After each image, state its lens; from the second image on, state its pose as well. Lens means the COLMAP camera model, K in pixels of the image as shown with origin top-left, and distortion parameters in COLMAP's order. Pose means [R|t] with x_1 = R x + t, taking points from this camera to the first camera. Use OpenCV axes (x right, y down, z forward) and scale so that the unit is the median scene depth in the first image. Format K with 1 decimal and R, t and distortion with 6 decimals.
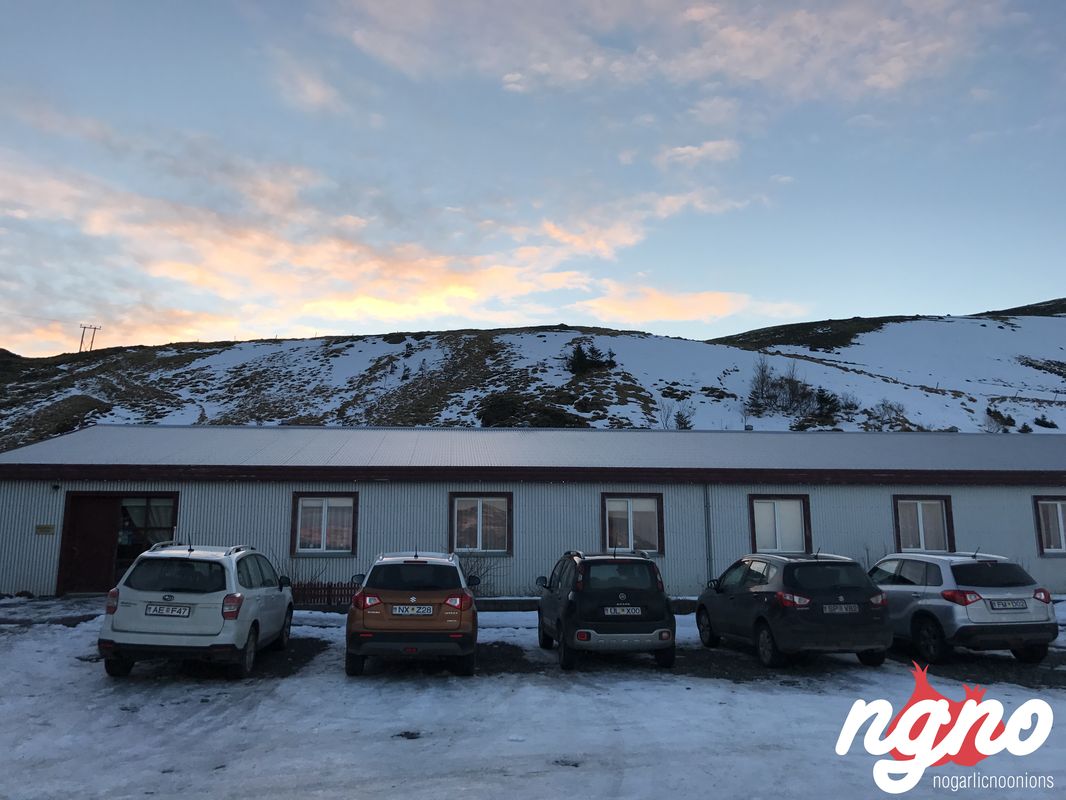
lens RADIAL K [[889.5, 0, 543.2], [0, 889.5, 399.3], [0, 0, 1]] dist [0.008260, 0.004036]
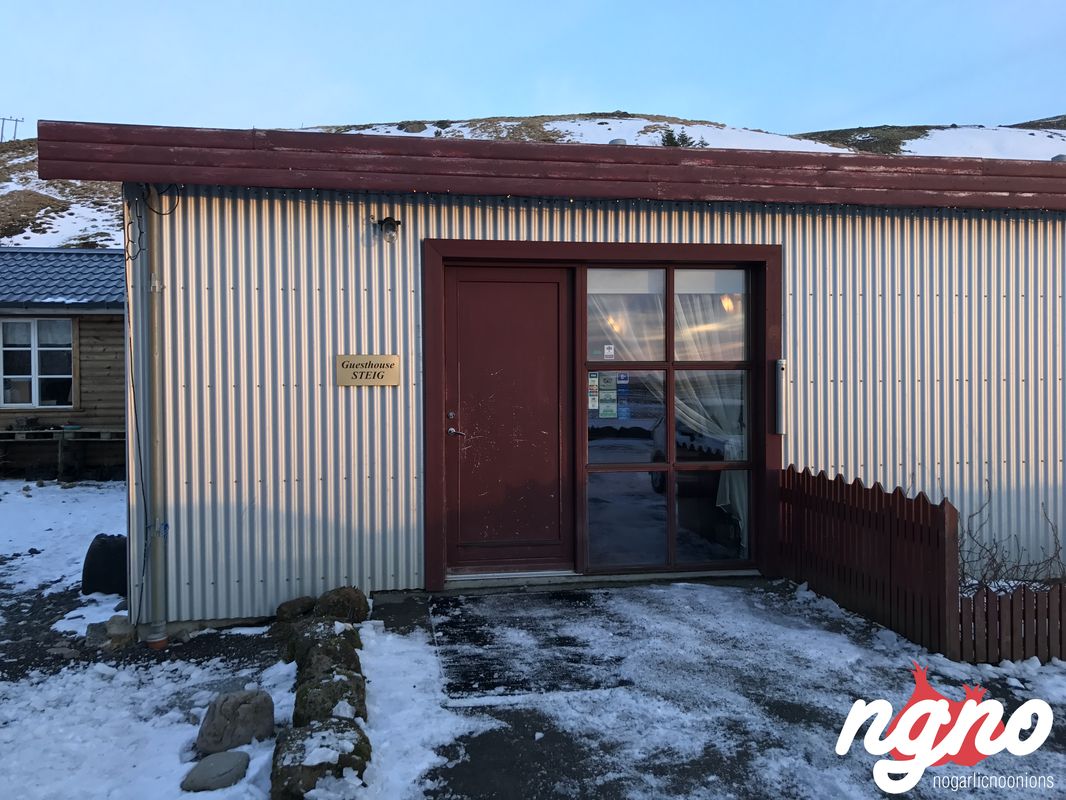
lens RADIAL K [[889.5, 0, 543.2], [0, 889.5, 399.3], [0, 0, 1]] dist [0.008260, 0.004036]
pose [[0.997404, -0.006446, 0.071717, -0.118646], [-0.007318, 0.981755, 0.190011, 0.022668], [-0.071633, -0.190043, 0.979159, 0.161499]]
